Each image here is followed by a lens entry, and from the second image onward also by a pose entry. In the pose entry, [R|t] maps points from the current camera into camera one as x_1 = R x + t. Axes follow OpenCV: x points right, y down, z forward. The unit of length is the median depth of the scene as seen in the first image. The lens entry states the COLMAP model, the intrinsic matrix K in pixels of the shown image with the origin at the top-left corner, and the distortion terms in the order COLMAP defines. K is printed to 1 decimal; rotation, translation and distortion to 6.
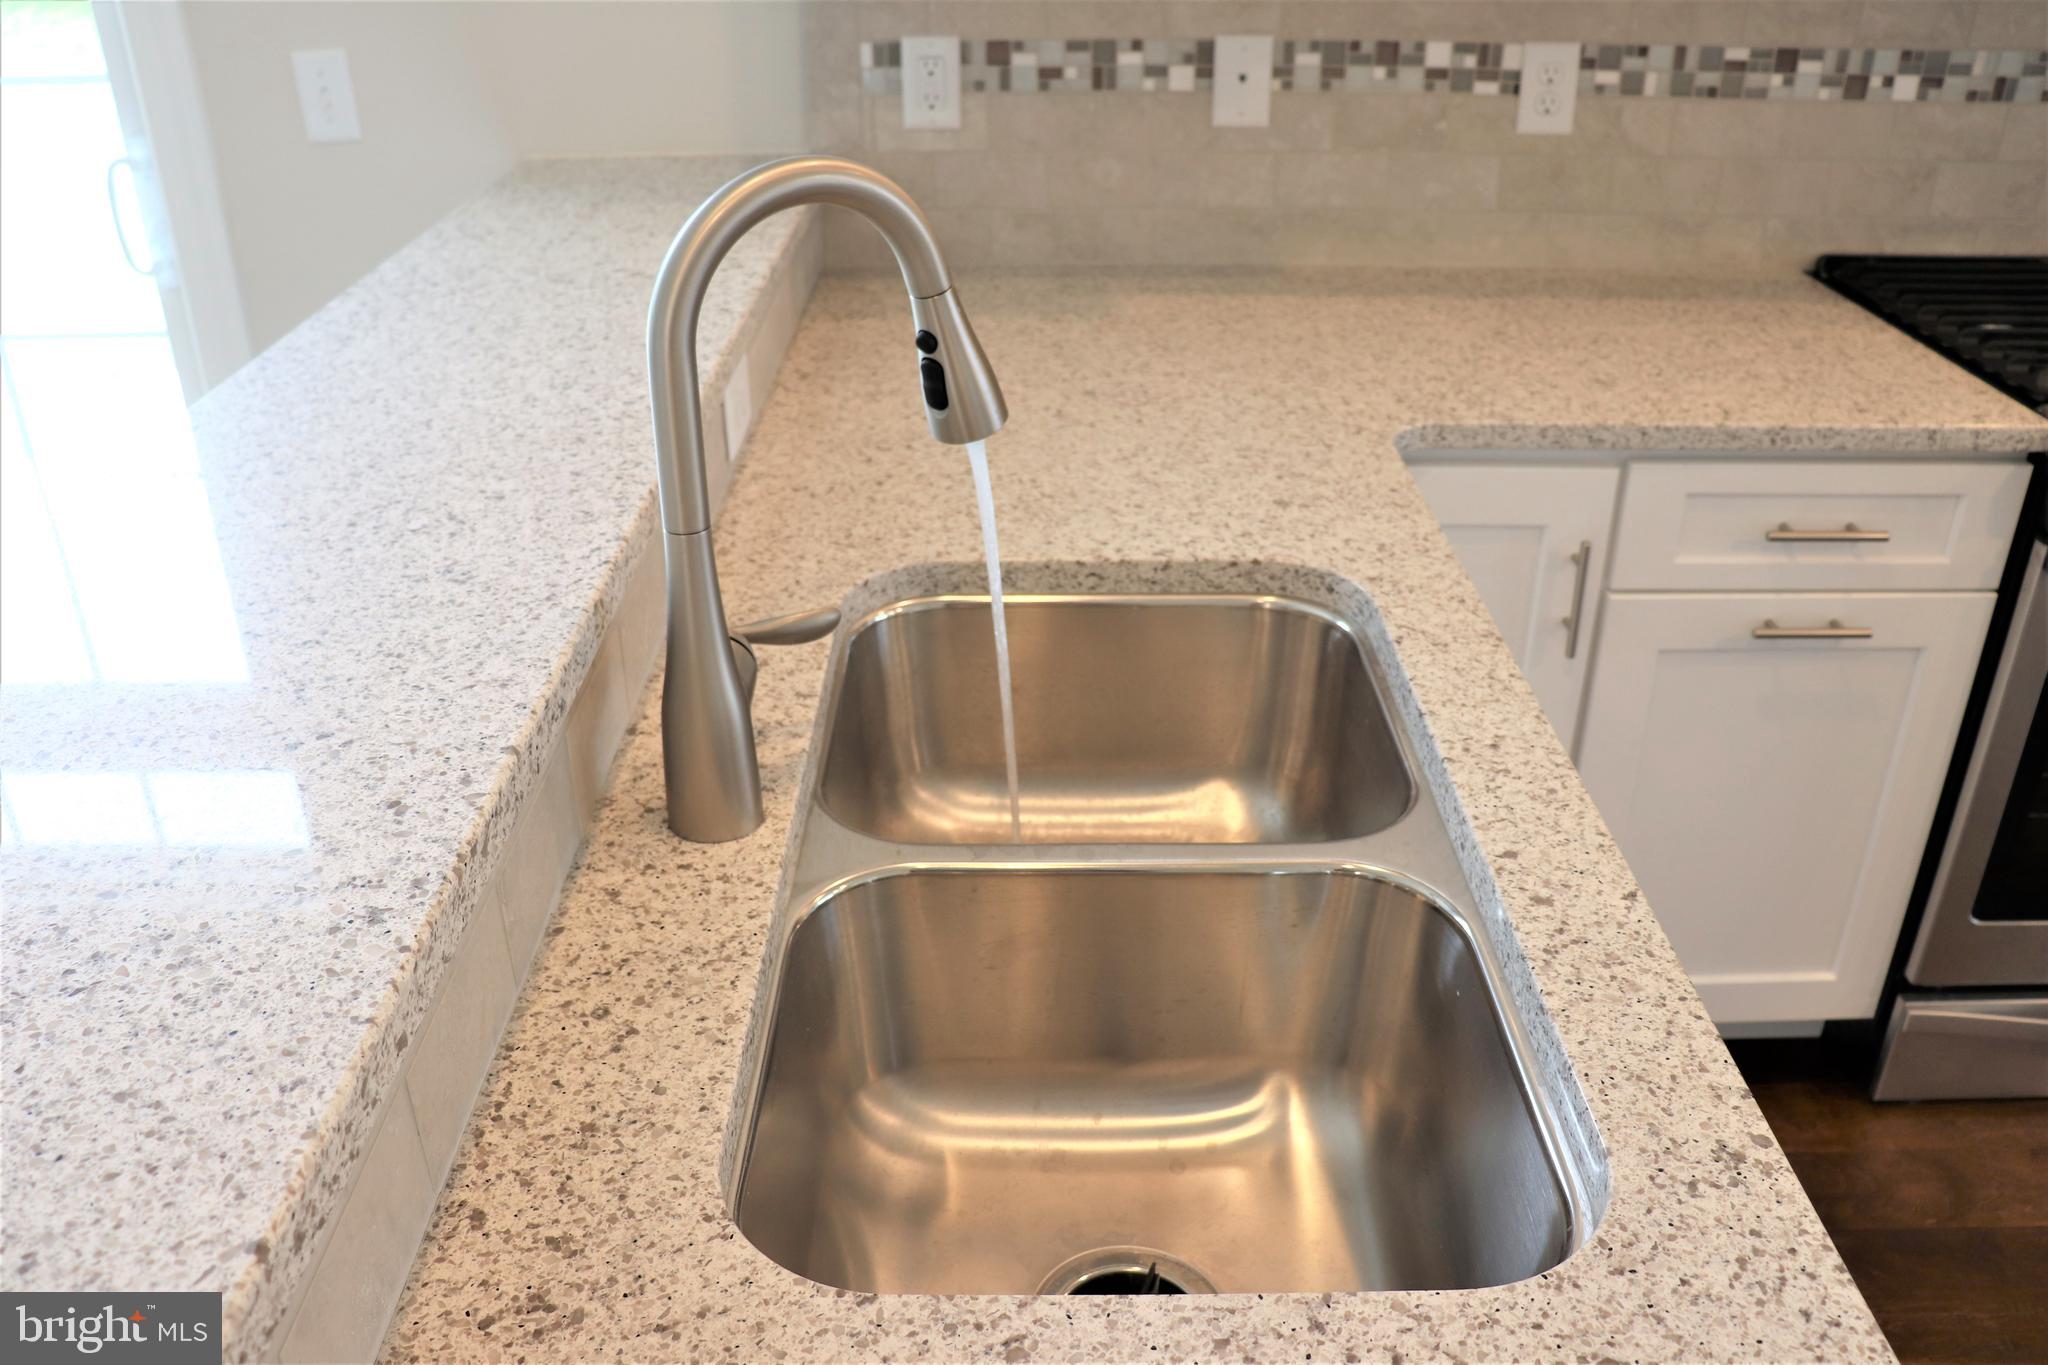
lens RADIAL K [[1683.2, 0, 1024.0], [0, 1683.2, 682.5], [0, 0, 1]] dist [-0.066125, 0.005915]
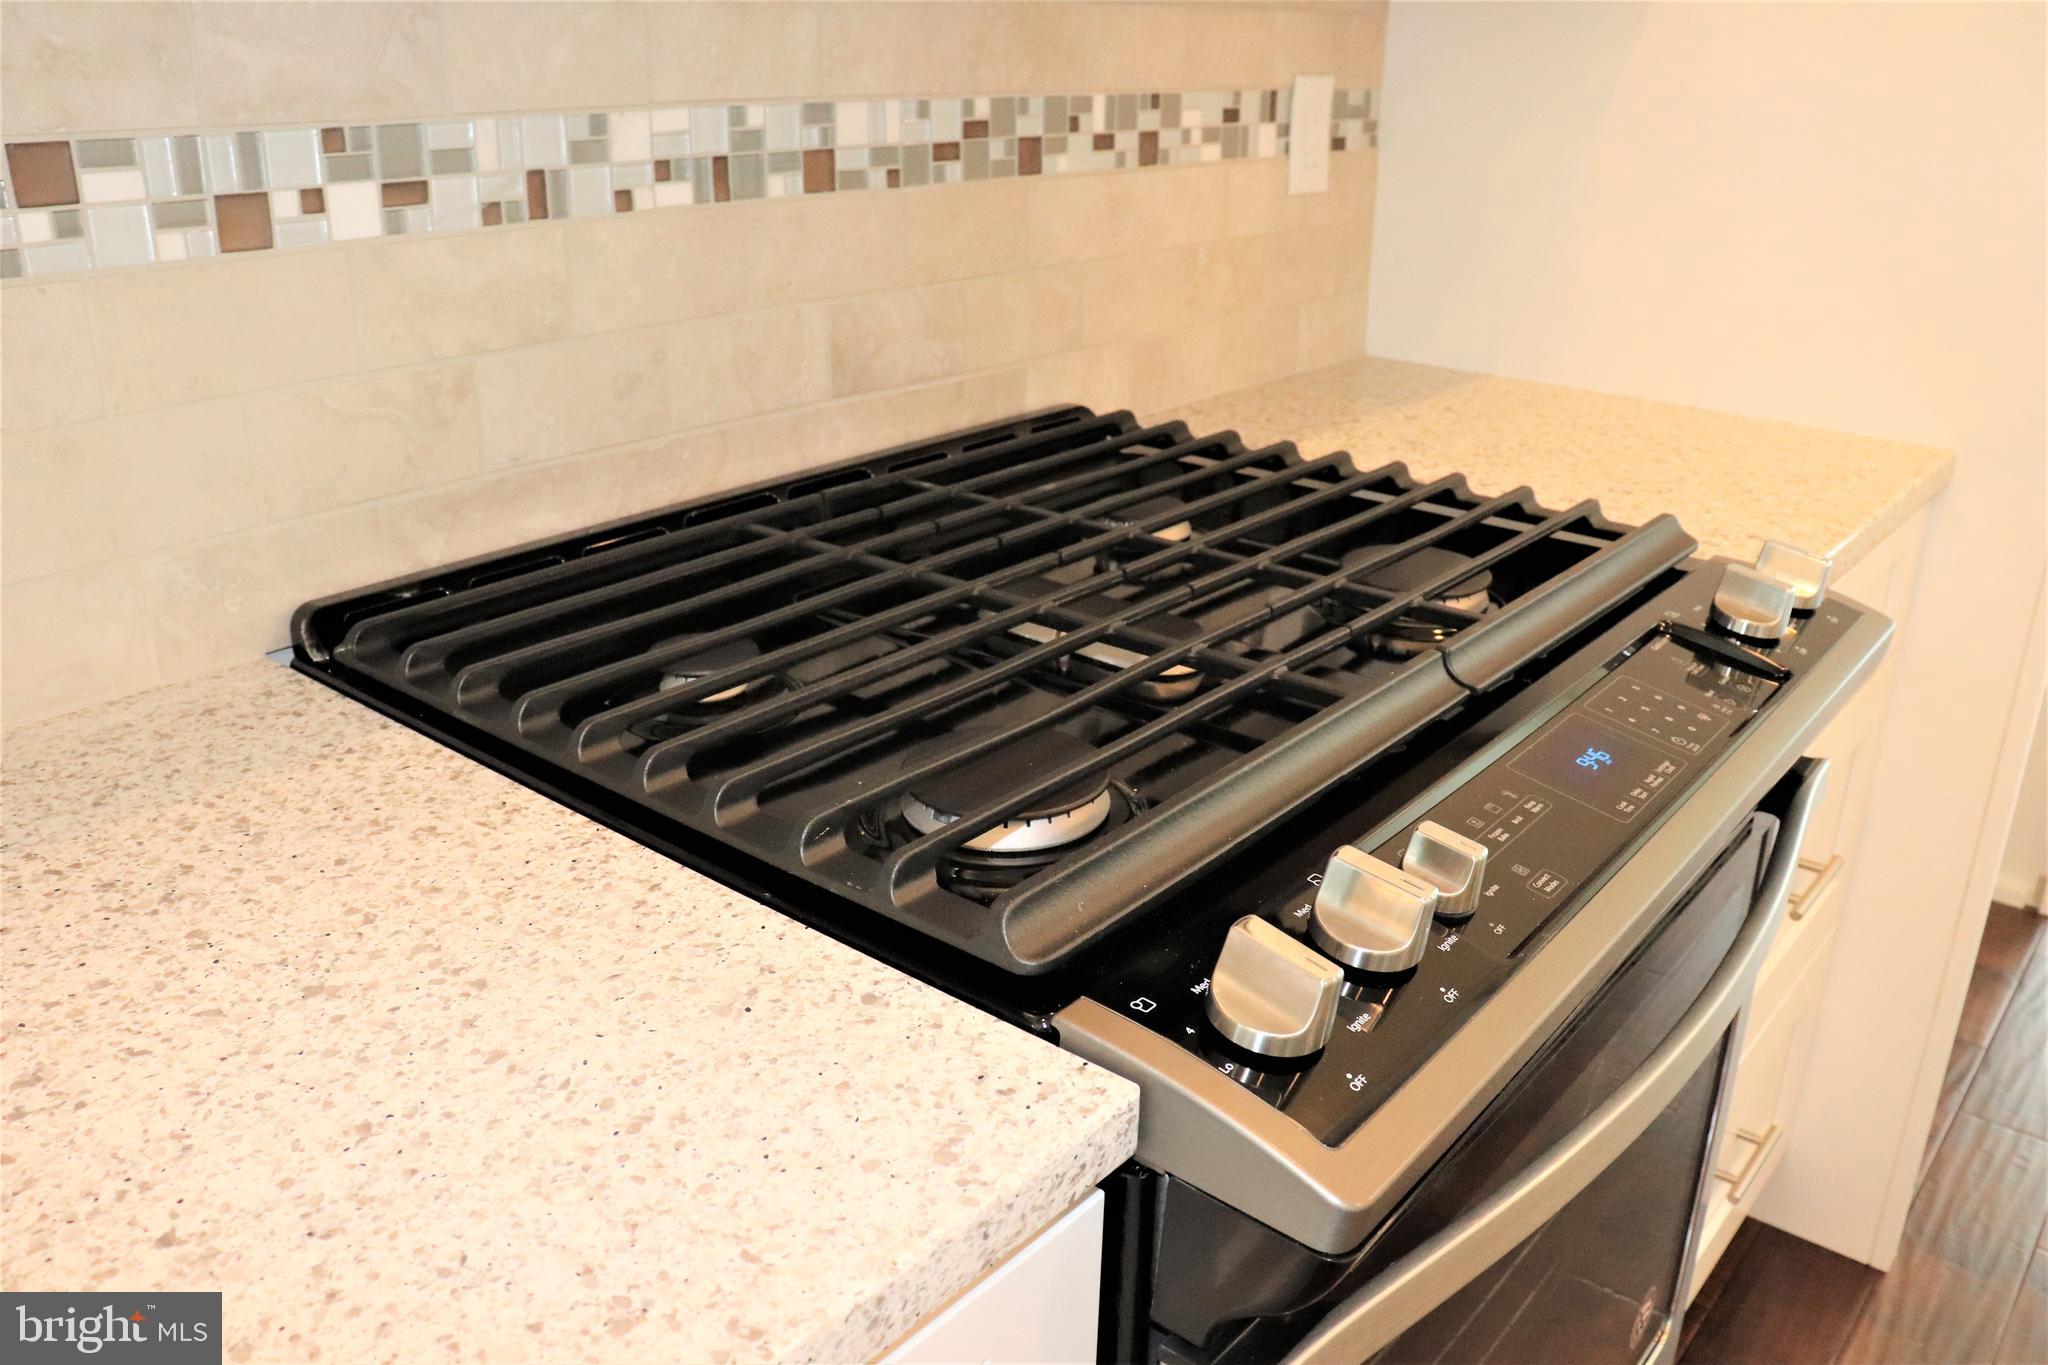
lens RADIAL K [[1683.2, 0, 1024.0], [0, 1683.2, 682.5], [0, 0, 1]] dist [-0.066125, 0.005915]
pose [[0.646346, -0.269141, 0.714003, 0.302530], [0.331187, 0.941946, 0.055258, -0.208689], [-0.687424, 0.200753, 0.697959, 0.590951]]
